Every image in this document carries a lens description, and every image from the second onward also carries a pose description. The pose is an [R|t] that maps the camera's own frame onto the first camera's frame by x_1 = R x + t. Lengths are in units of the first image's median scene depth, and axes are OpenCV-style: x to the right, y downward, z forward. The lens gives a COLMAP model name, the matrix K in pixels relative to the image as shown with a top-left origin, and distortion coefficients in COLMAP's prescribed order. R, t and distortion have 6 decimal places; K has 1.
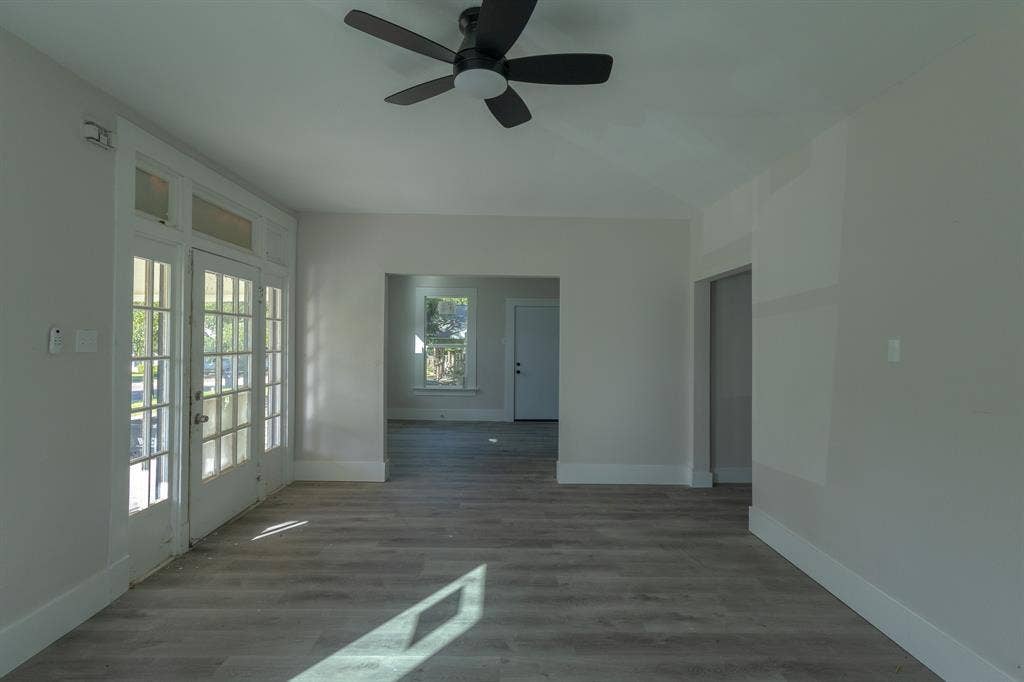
lens RADIAL K [[471.1, 0, 515.8], [0, 471.1, 339.5], [0, 0, 1]] dist [0.003050, 0.001248]
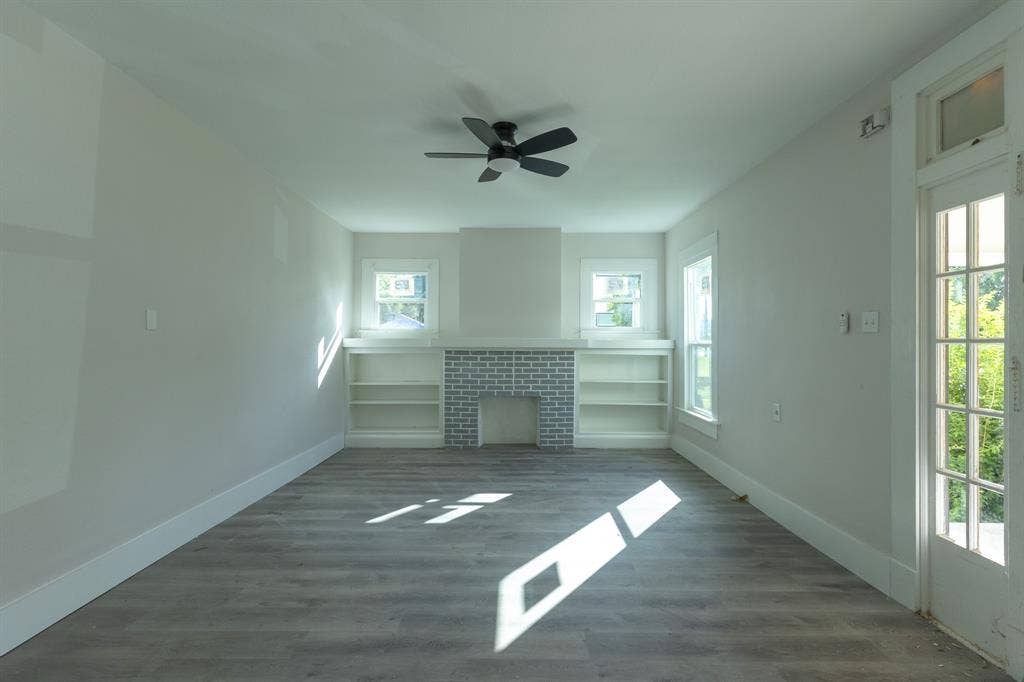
lens RADIAL K [[471.1, 0, 515.8], [0, 471.1, 339.5], [0, 0, 1]] dist [0.003050, 0.001248]
pose [[-0.999796, -0.016016, 0.012315, -0.107188], [-0.016185, 0.999775, -0.013733, 0.065407], [-0.012092, -0.013929, -0.999830, 1.902238]]
